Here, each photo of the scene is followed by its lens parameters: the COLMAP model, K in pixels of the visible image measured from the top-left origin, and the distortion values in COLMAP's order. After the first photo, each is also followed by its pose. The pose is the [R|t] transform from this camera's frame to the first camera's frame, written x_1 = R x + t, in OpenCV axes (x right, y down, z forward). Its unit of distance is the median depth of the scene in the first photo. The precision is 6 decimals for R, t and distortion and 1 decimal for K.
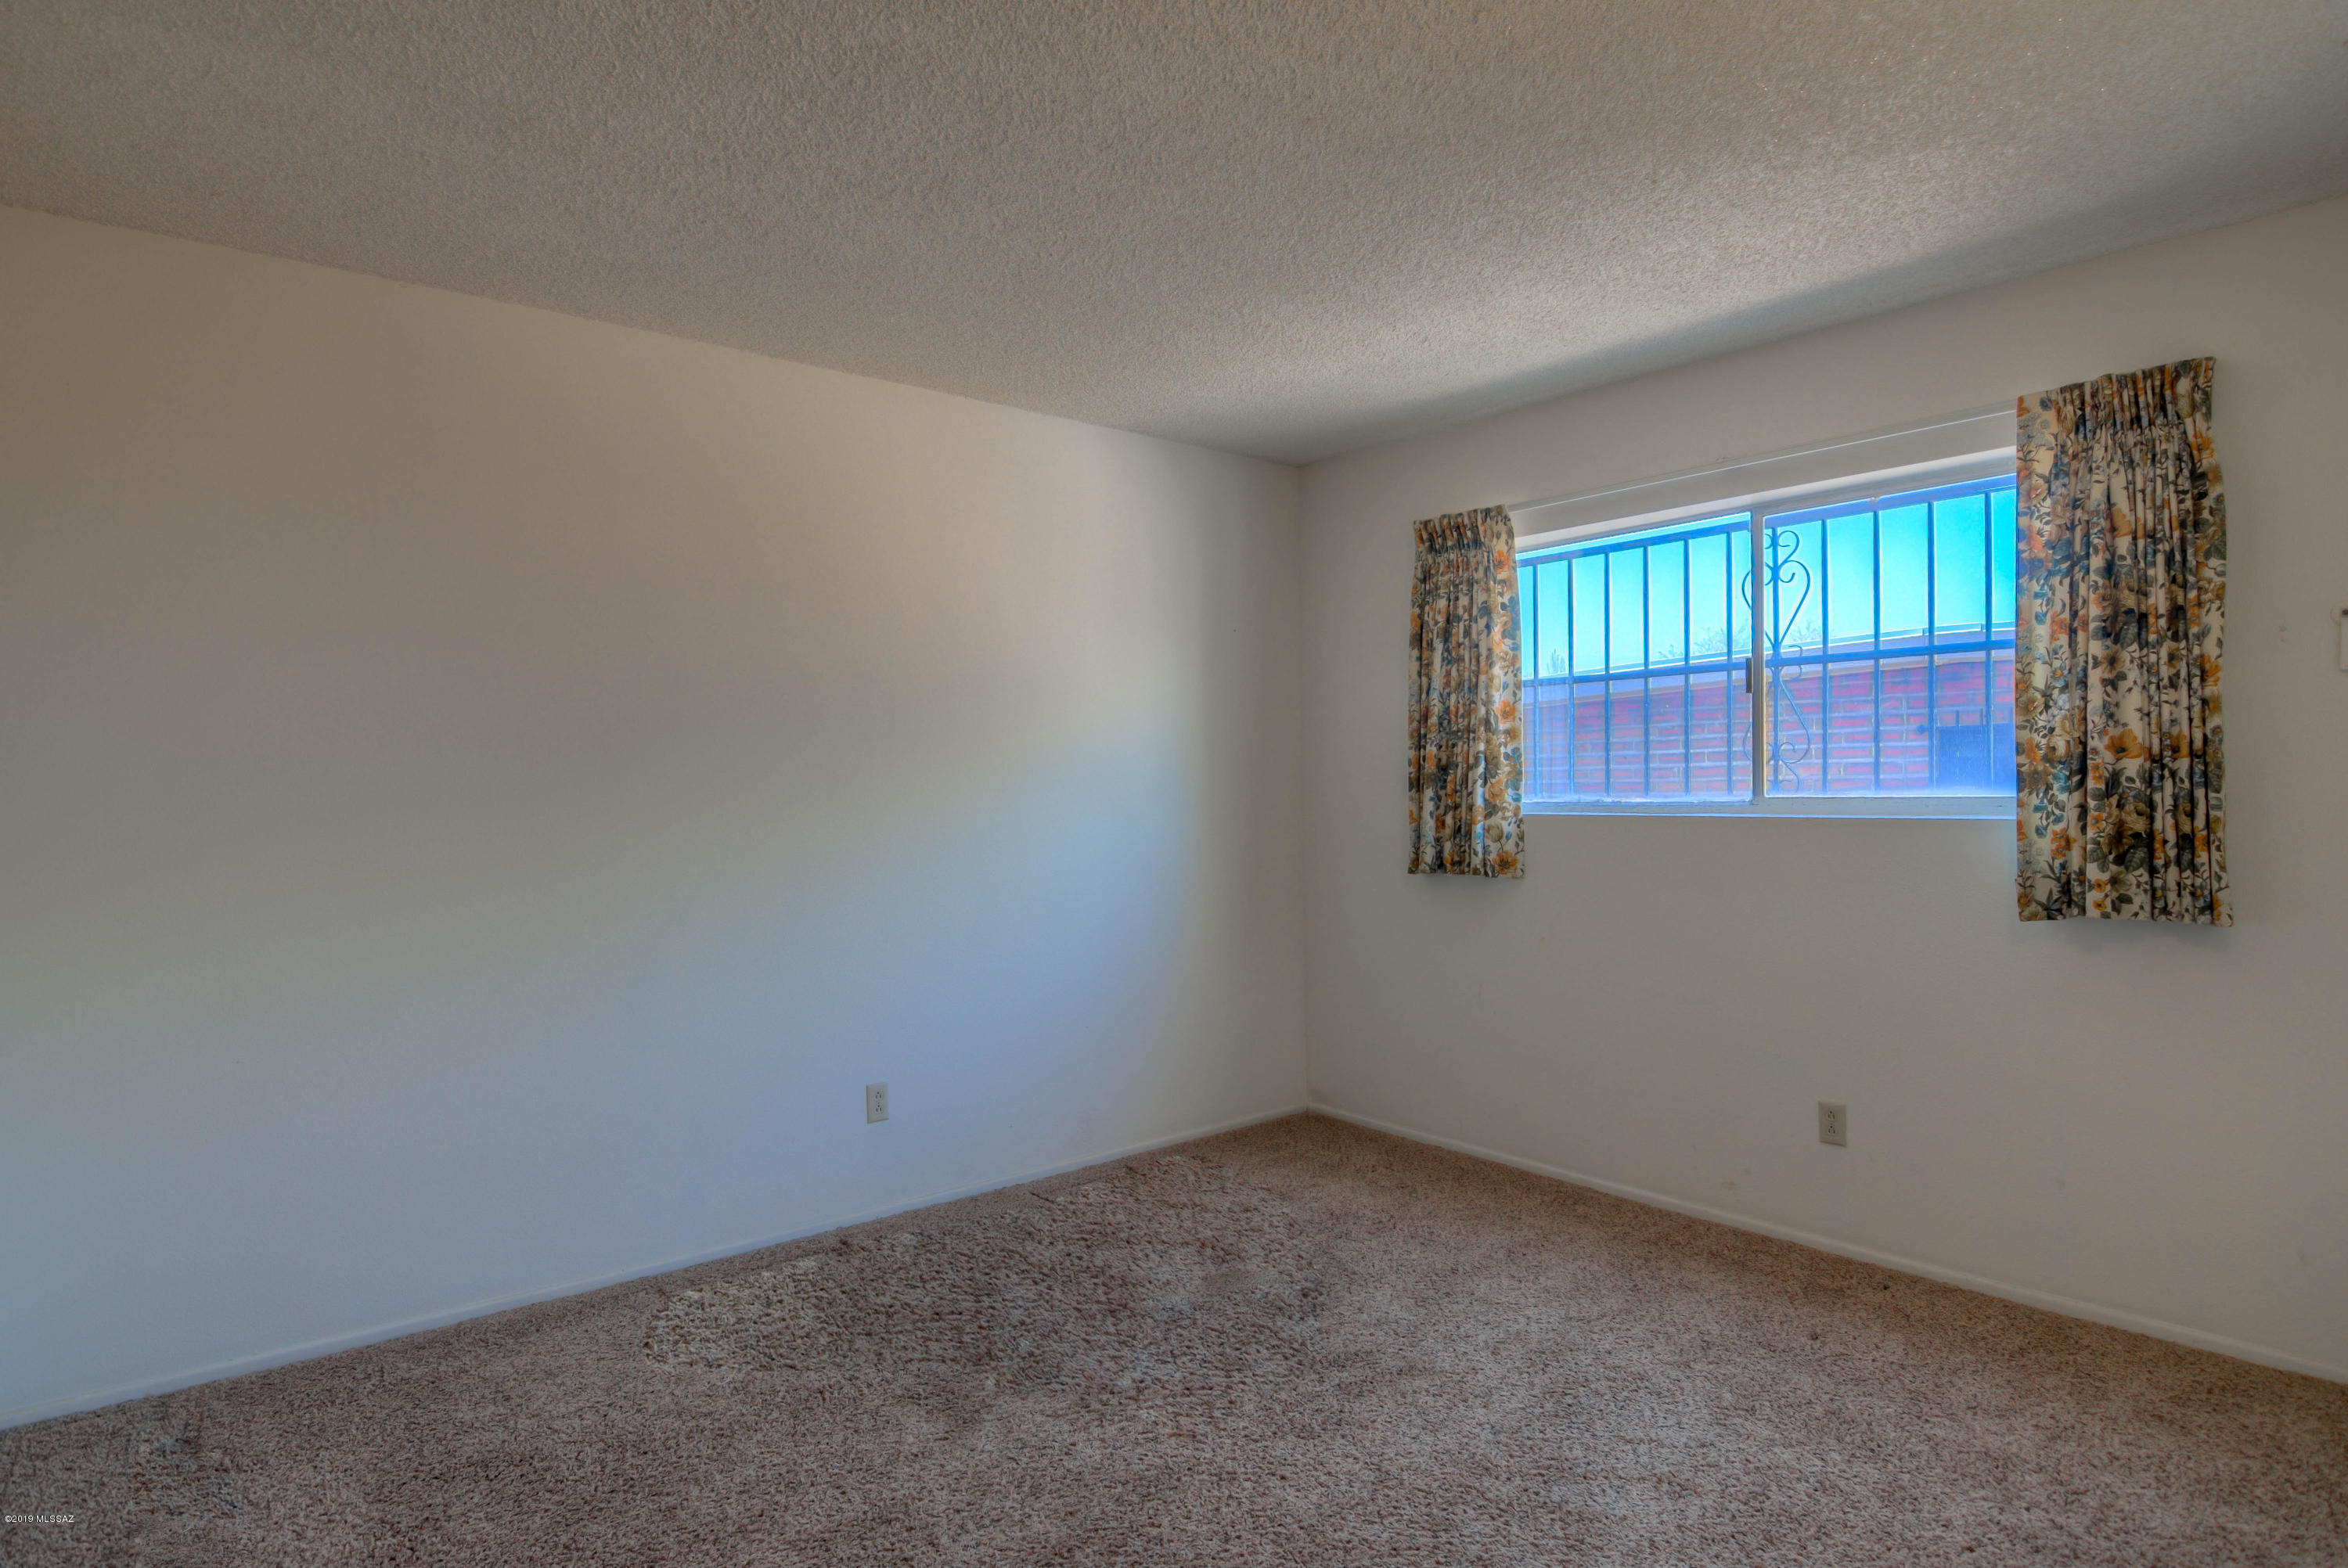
lens RADIAL K [[1206.9, 0, 1163.5], [0, 1206.9, 784.4], [0, 0, 1]] dist [0.018443, -0.000723]
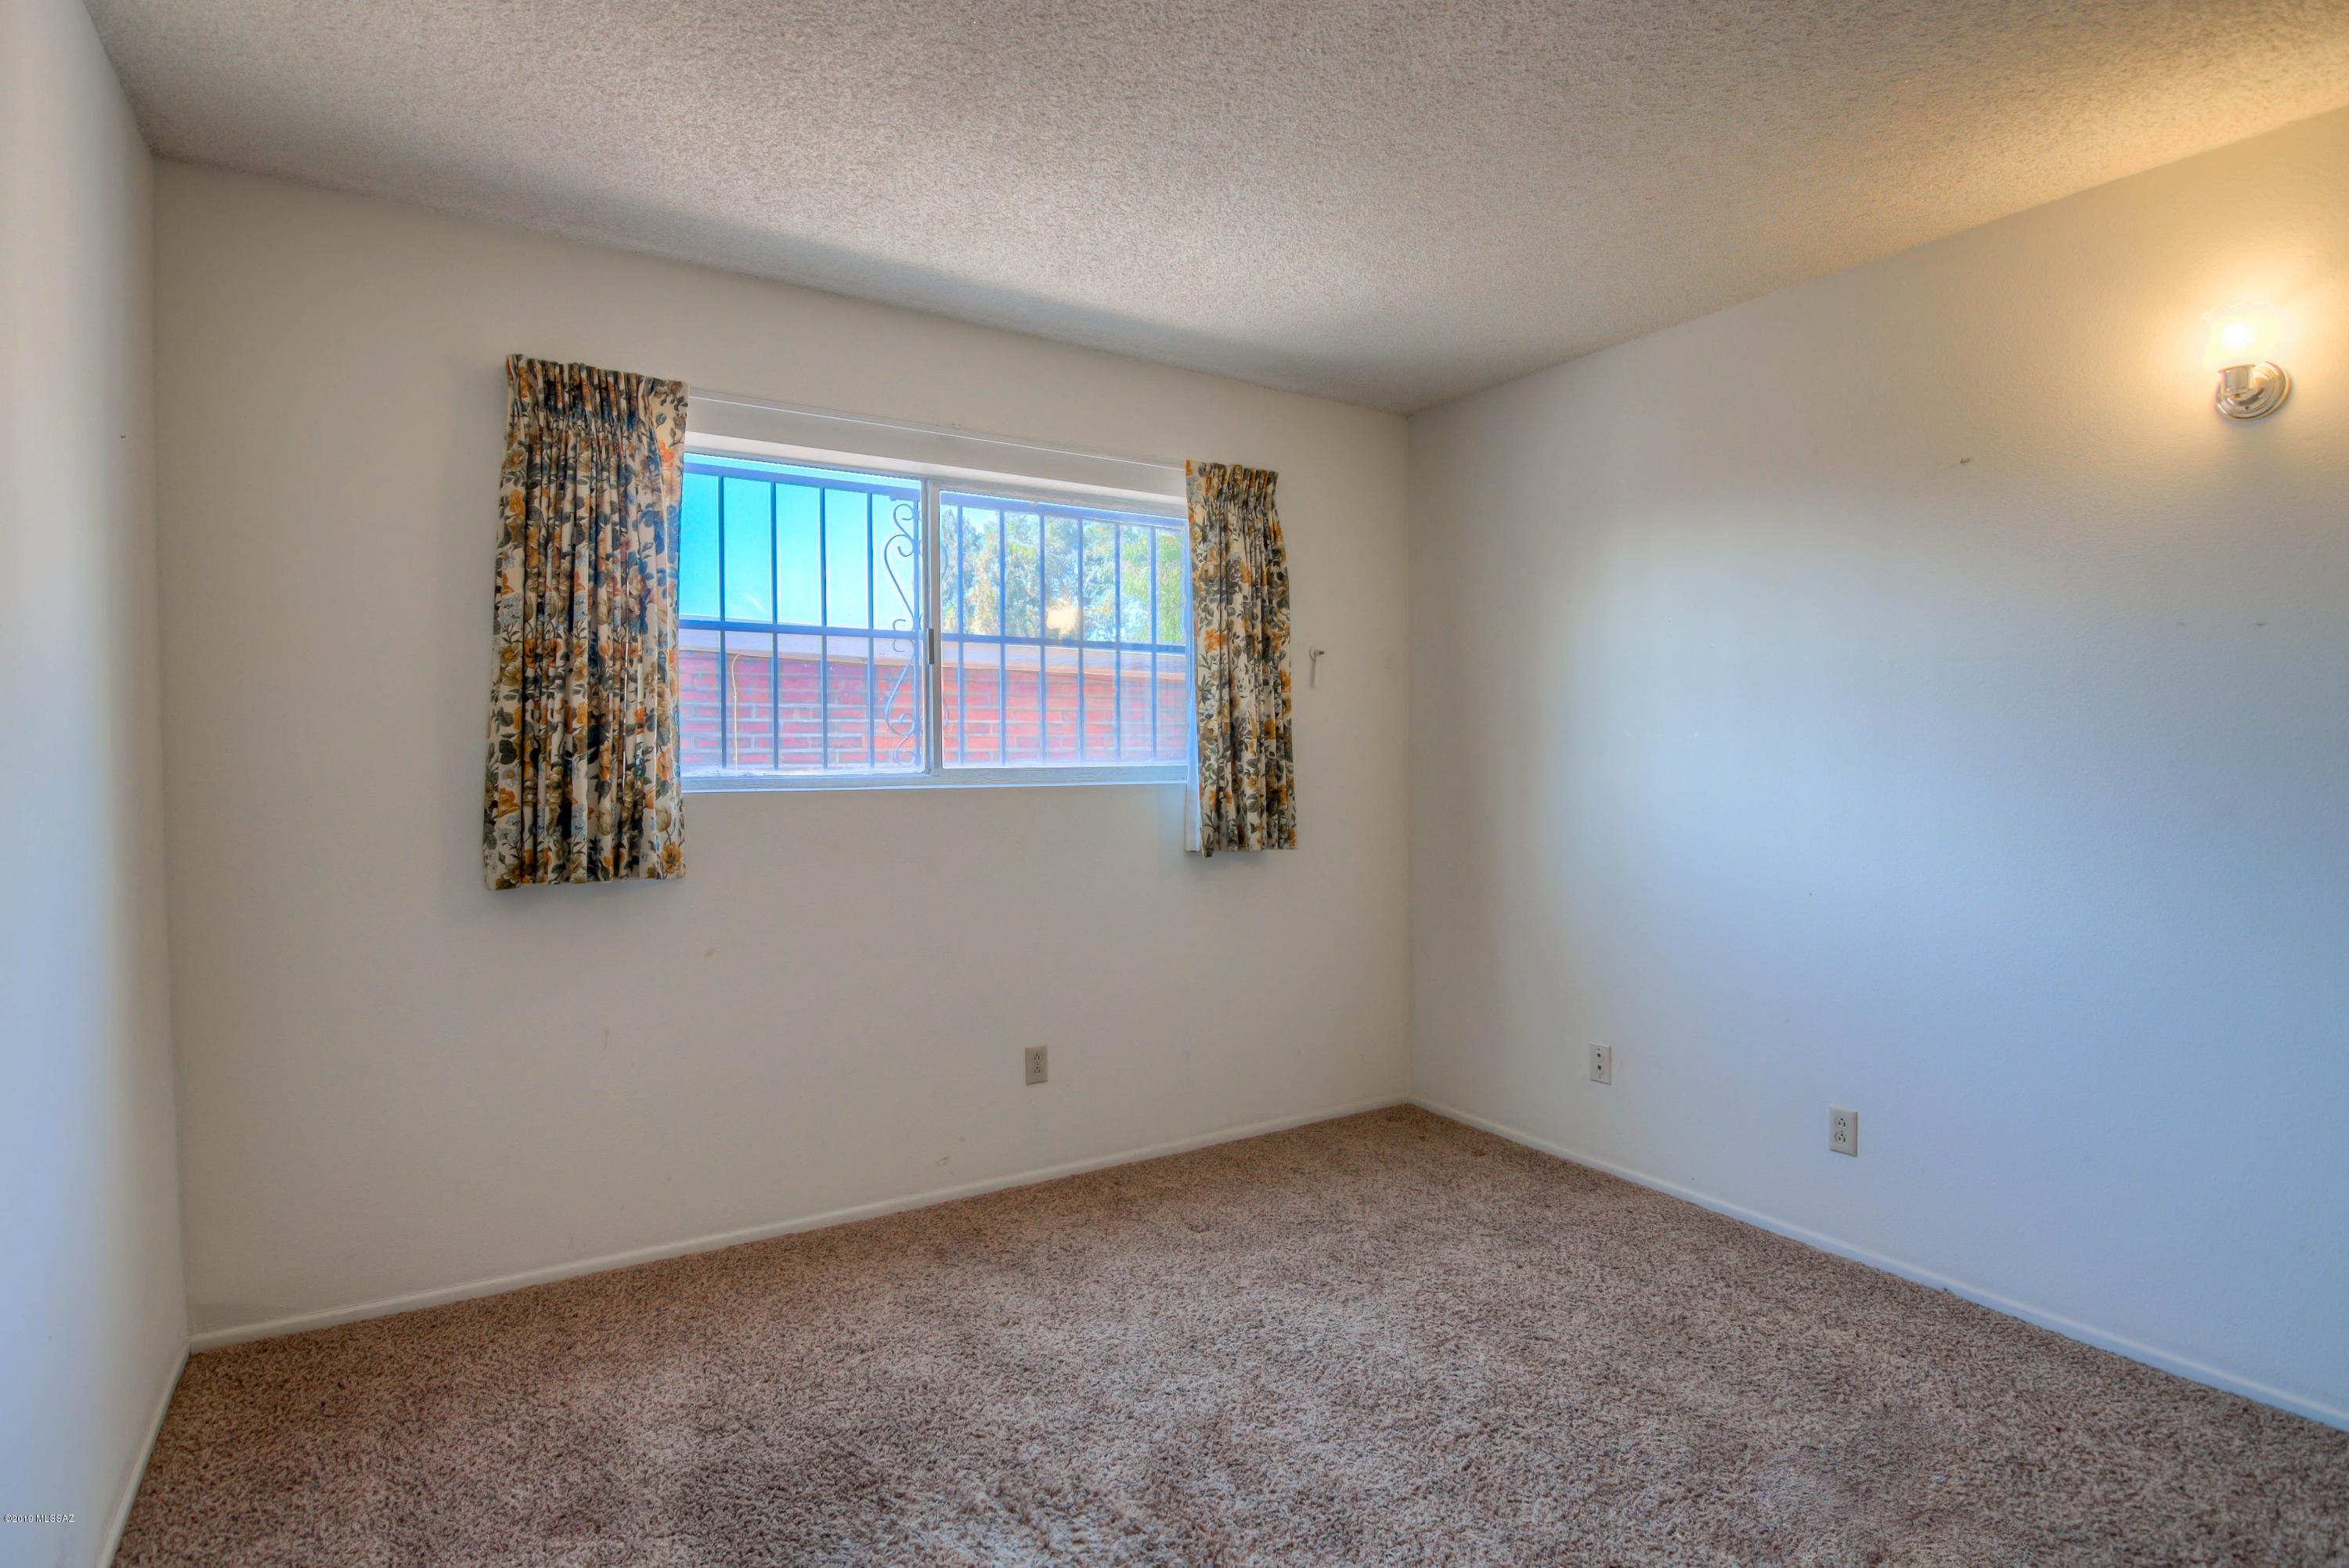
lens RADIAL K [[1207.5, 0, 1173.5], [0, 1207.5, 779.7], [0, 0, 1]] dist [0.018443, -0.000723]
pose [[0.163837, -0.006935, 0.986463, -0.458570], [0.001367, 0.999976, 0.006803, 0.012736], [-0.986487, 0.000234, 0.163842, 0.631943]]
